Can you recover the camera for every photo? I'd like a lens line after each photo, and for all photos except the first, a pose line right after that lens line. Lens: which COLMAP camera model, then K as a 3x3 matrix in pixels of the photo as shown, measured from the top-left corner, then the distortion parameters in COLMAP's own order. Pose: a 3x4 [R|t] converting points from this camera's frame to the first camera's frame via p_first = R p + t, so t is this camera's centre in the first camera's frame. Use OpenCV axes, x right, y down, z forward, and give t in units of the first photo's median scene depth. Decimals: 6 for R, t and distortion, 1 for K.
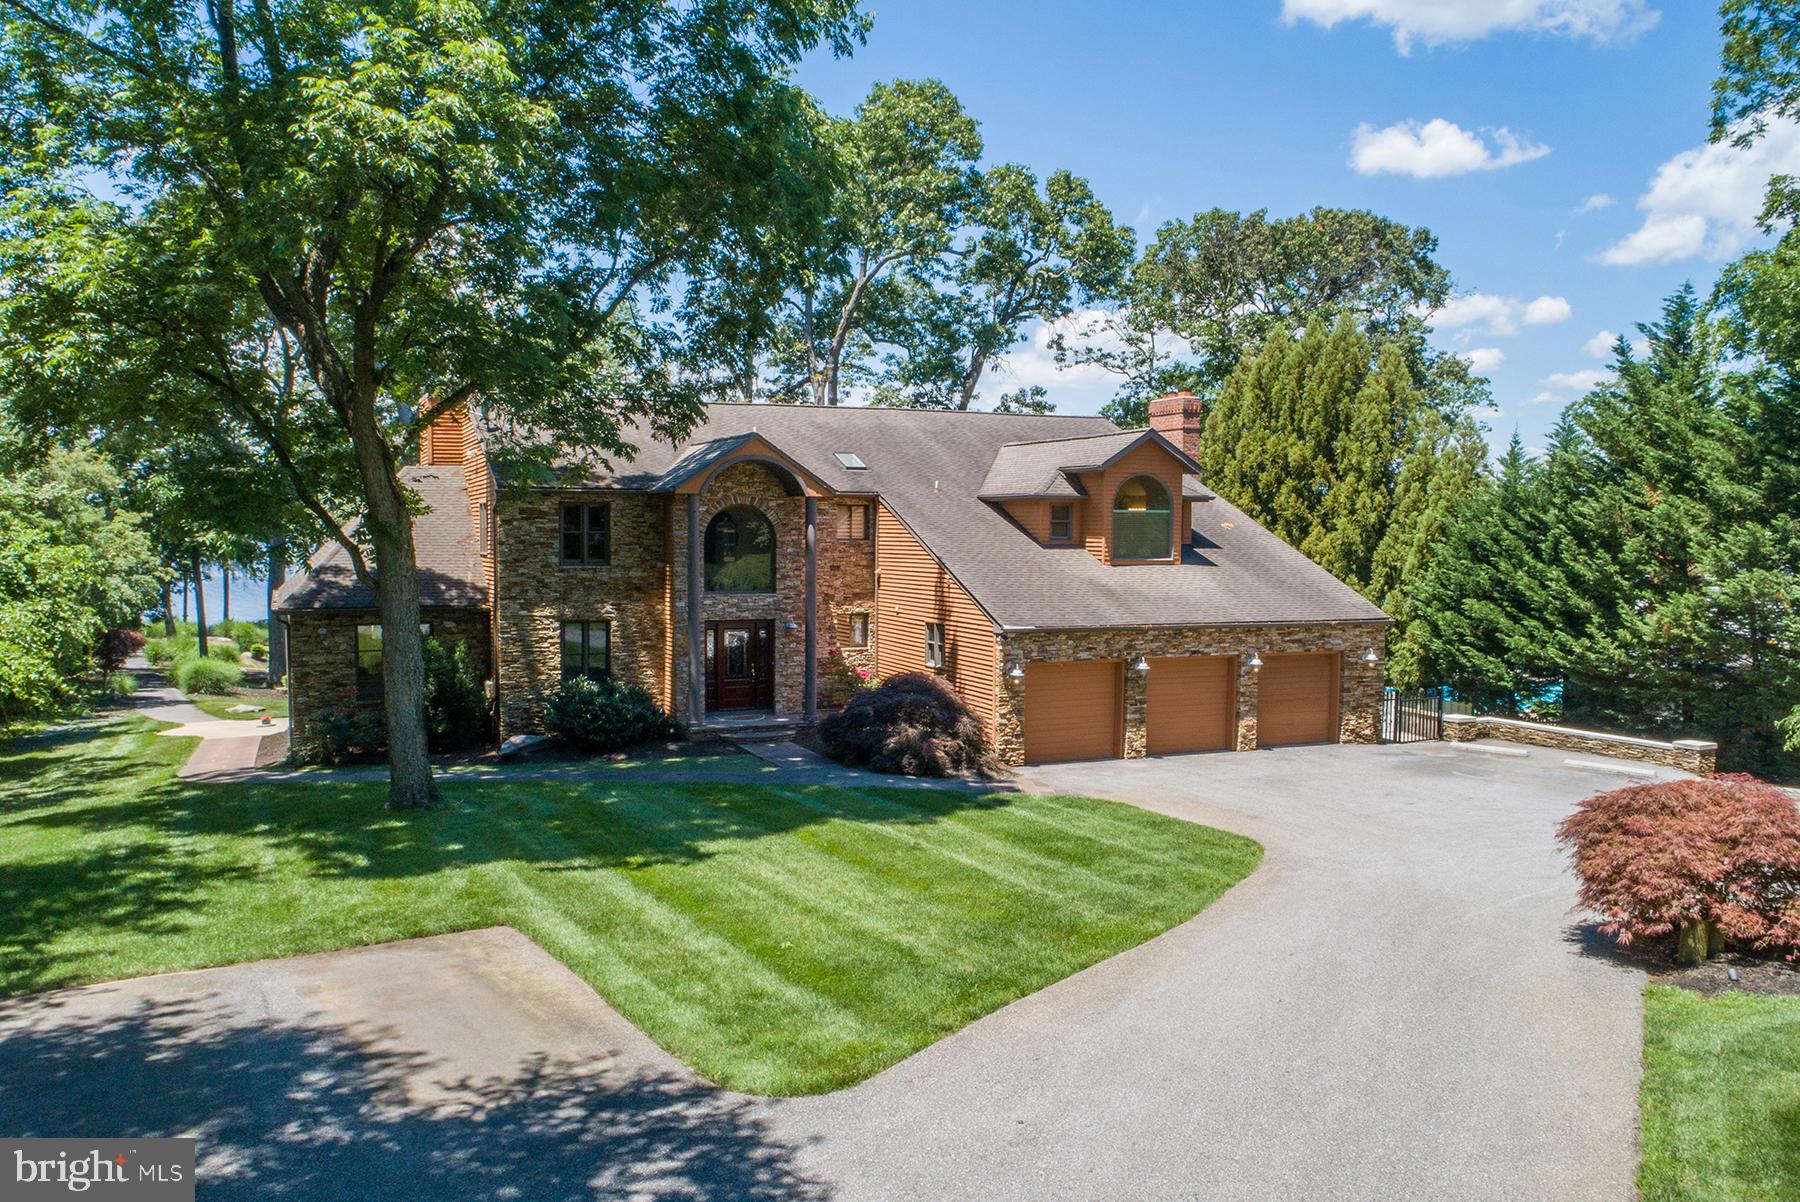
lens RADIAL K [[1355.7, 0, 900.9], [0, 1355.7, 611.9], [0, 0, 1]] dist [-0.003134, -0.005813]
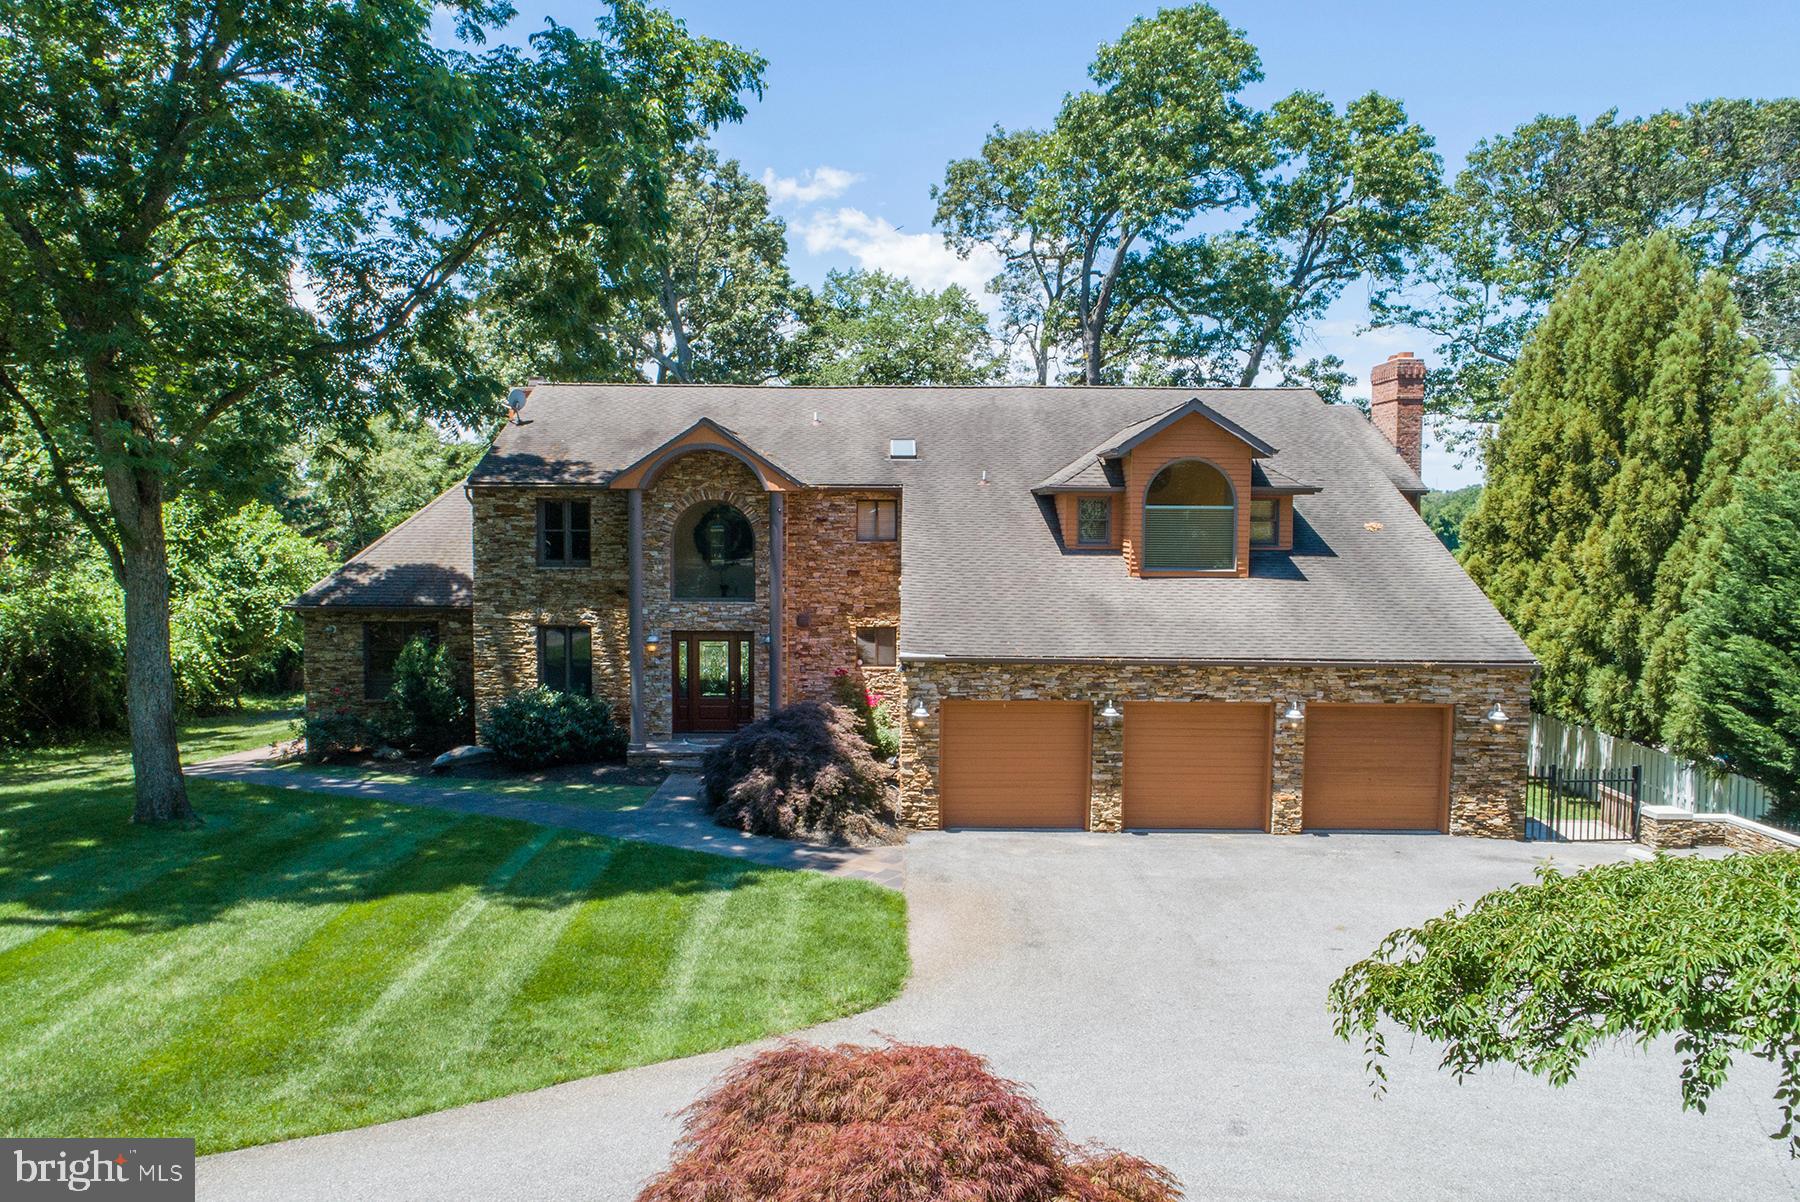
lens RADIAL K [[1355.7, 0, 899.8], [0, 1355.7, 594.3], [0, 0, 1]] dist [-0.003134, -0.005813]
pose [[0.917822, 0.024316, -0.396246, 0.341947], [-0.027254, 0.999627, -0.001784, -0.019776], [0.396055, 0.012437, 0.918142, 0.237680]]
